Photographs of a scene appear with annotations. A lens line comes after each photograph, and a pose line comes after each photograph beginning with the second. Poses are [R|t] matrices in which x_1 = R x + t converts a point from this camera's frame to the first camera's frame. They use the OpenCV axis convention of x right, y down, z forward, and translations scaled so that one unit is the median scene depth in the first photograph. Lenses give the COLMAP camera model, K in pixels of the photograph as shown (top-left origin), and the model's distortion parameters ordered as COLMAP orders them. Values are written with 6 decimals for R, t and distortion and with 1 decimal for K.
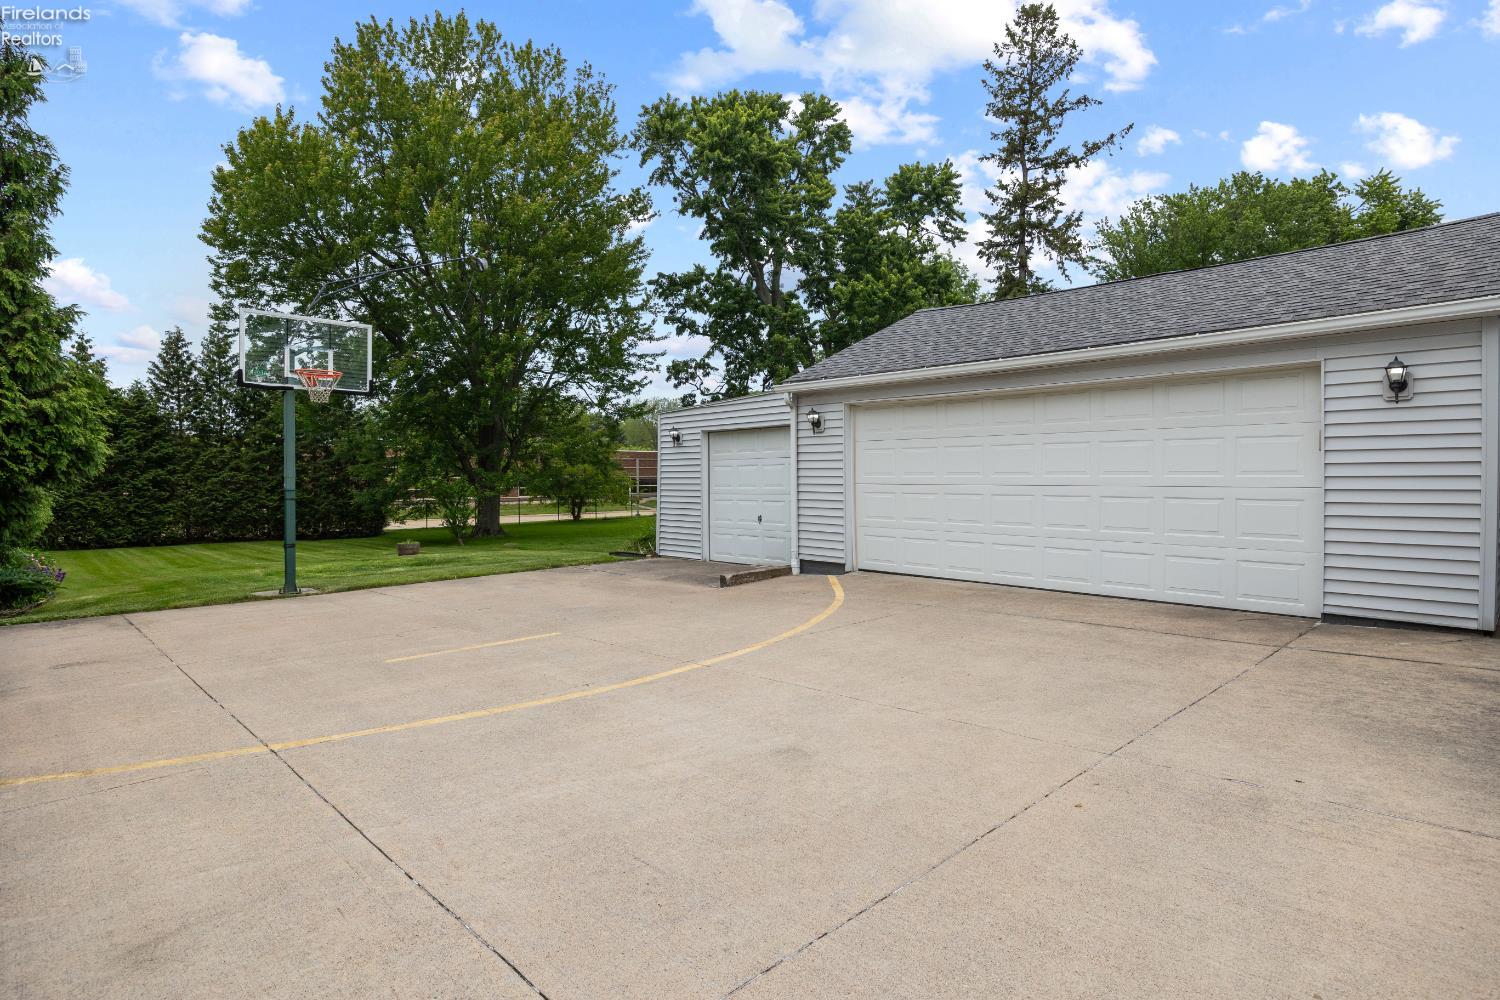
lens RADIAL K [[796.7, 0, 753.0], [0, 796.7, 493.2], [0, 0, 1]] dist [-0.011699, -0.000229]
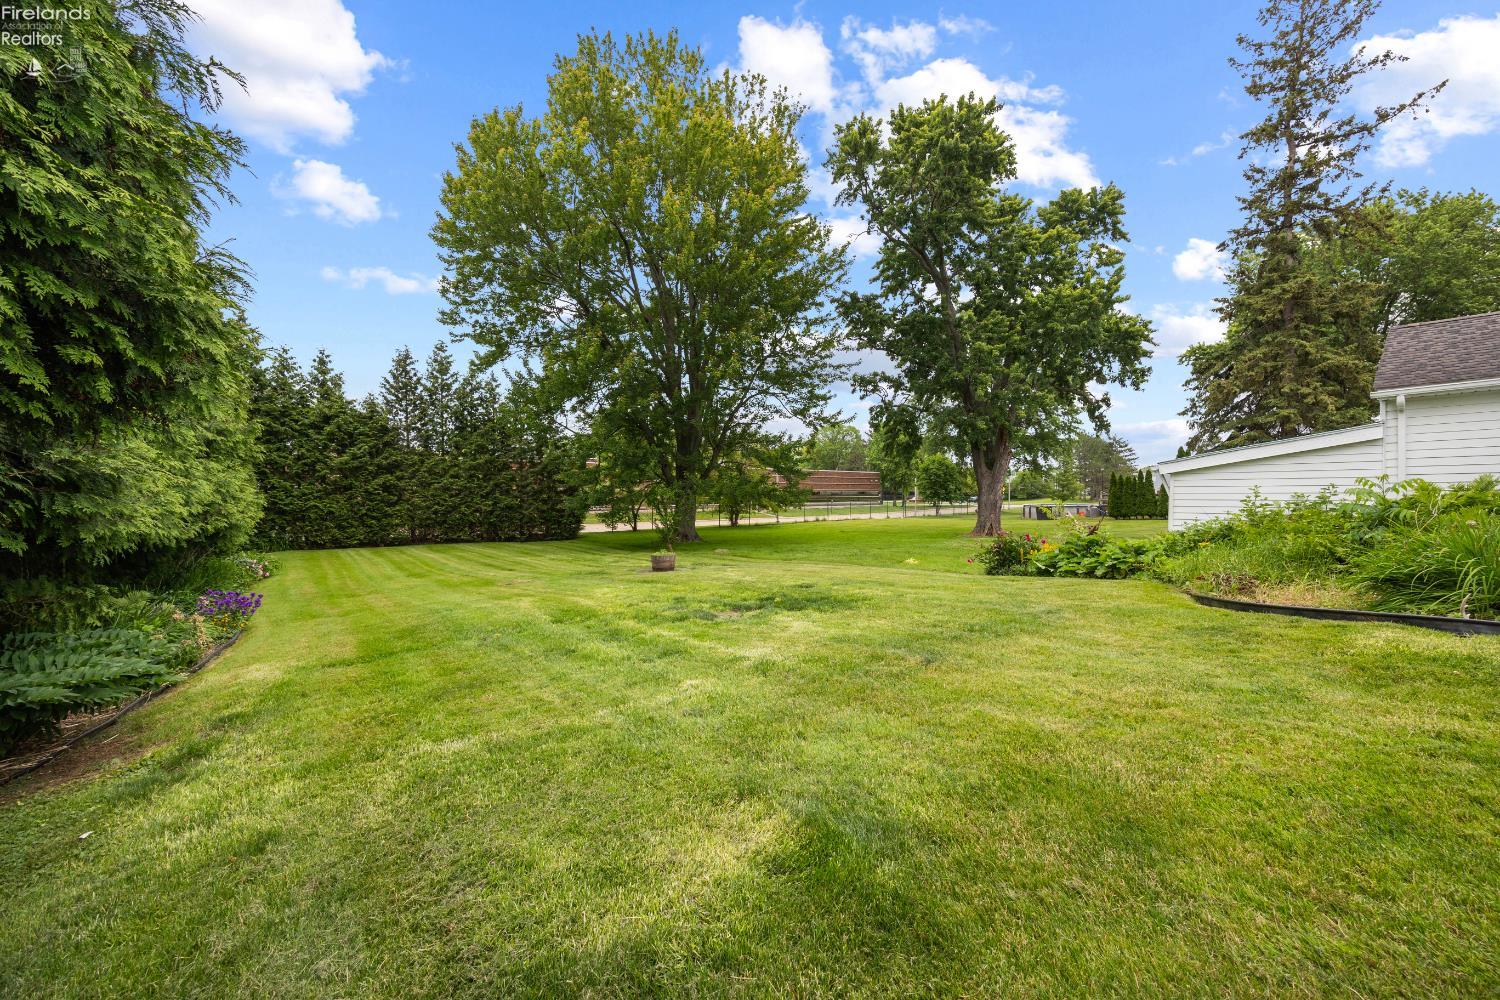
lens RADIAL K [[589.3, 0, 749.1], [0, 589.3, 498.9], [0, 0, 1]] dist [-0.003682, 0.000578]
pose [[0.995527, 0.008194, -0.094124, -0.179304], [-0.009044, 0.999922, -0.008607, 0.004415], [0.094047, 0.009420, 0.995523, 0.239879]]
